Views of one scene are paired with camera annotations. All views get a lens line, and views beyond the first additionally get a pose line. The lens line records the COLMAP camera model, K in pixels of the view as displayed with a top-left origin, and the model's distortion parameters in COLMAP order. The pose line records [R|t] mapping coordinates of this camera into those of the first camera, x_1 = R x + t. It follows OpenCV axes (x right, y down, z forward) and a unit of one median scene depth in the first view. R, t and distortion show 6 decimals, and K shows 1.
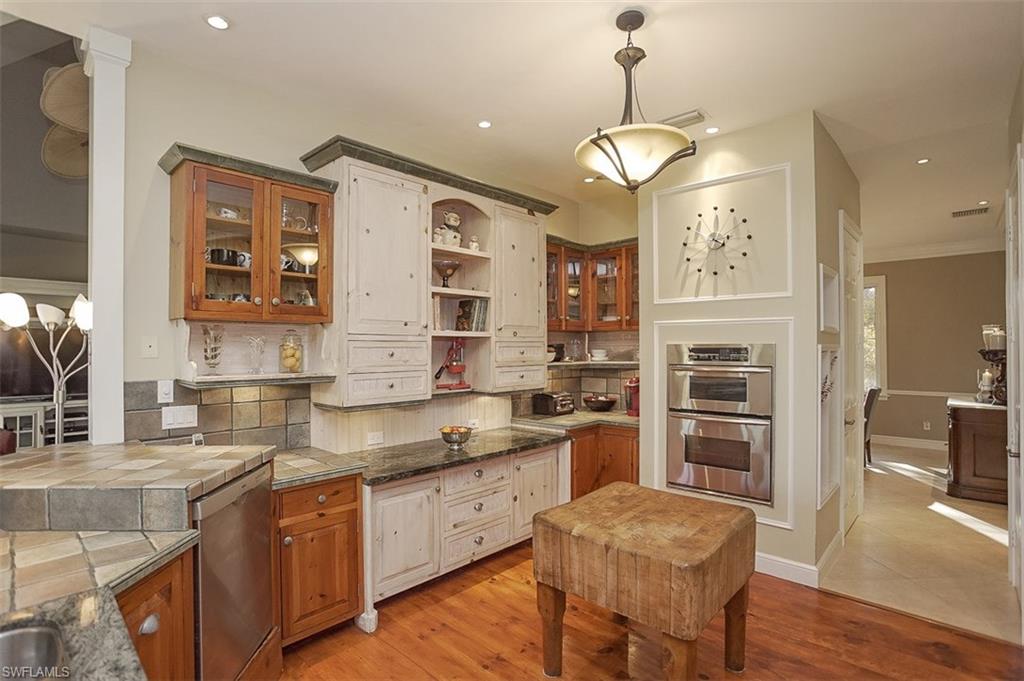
lens RADIAL K [[498.2, 0, 512.5], [0, 498.2, 344.7], [0, 0, 1]] dist [-0.054780, 0.019974]
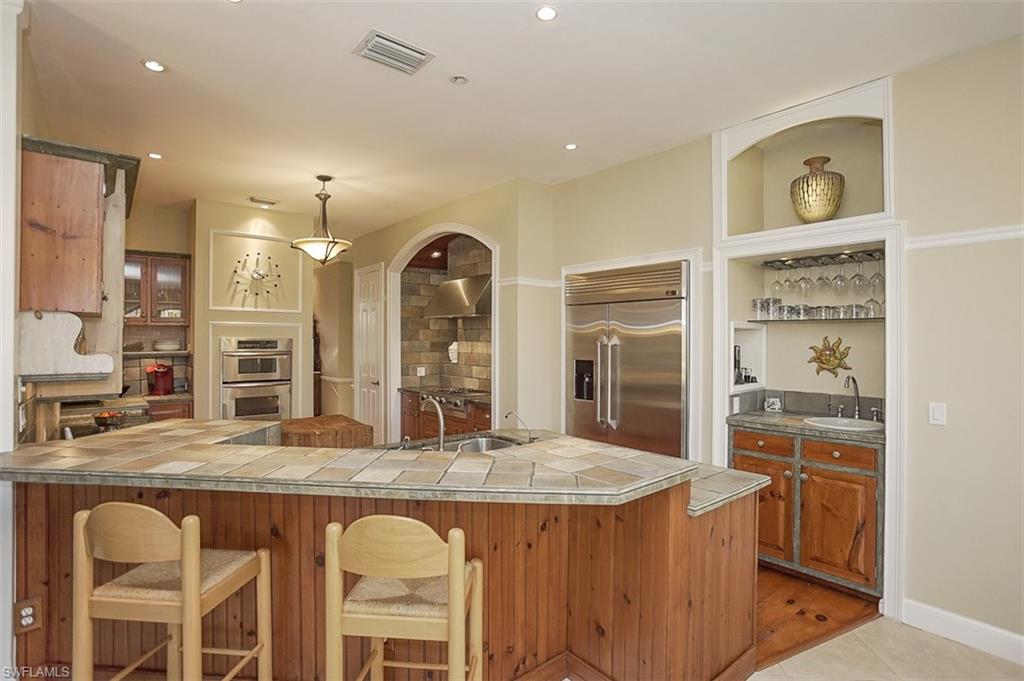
lens RADIAL K [[498.2, 0, 512.5], [0, 498.2, 344.7], [0, 0, 1]] dist [-0.054780, 0.019974]
pose [[0.114412, -0.008707, 0.993395, -1.142913], [-0.010187, 0.999899, 0.009937, -0.004968], [-0.993381, -0.011257, 0.114312, -0.009814]]
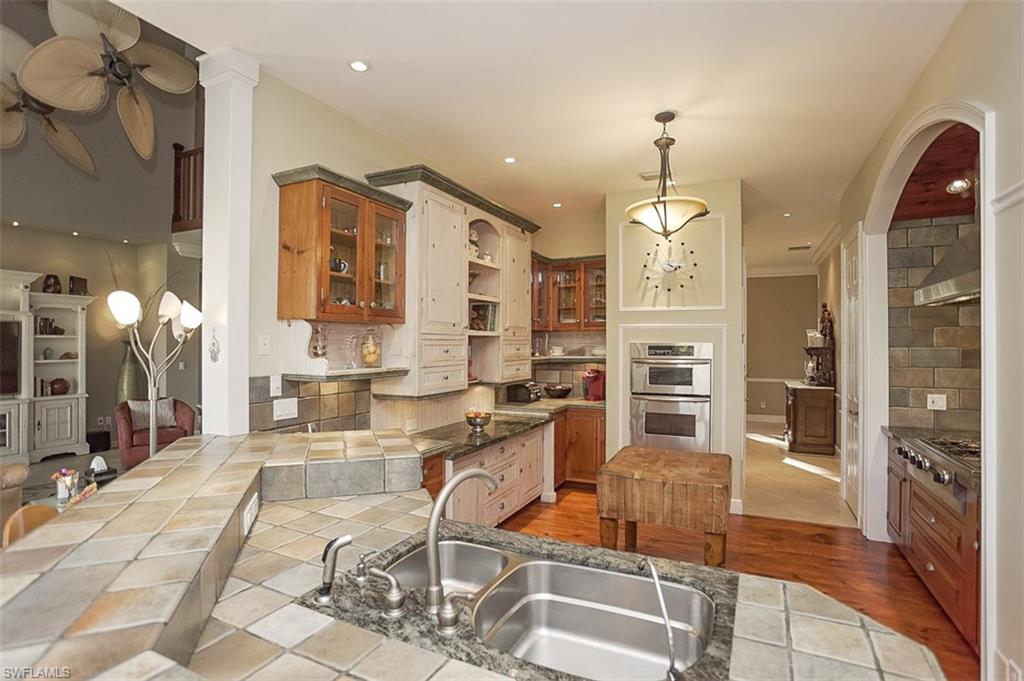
lens RADIAL K [[503.9, 0, 512.0], [0, 503.9, 340.5], [0, 0, 1]] dist [-0.050057, 0.000224]
pose [[0.953031, 0.005291, 0.302827, -0.425112], [-0.005901, 0.999982, 0.001100, -0.007092], [-0.302815, -0.002836, 0.953045, -0.170757]]
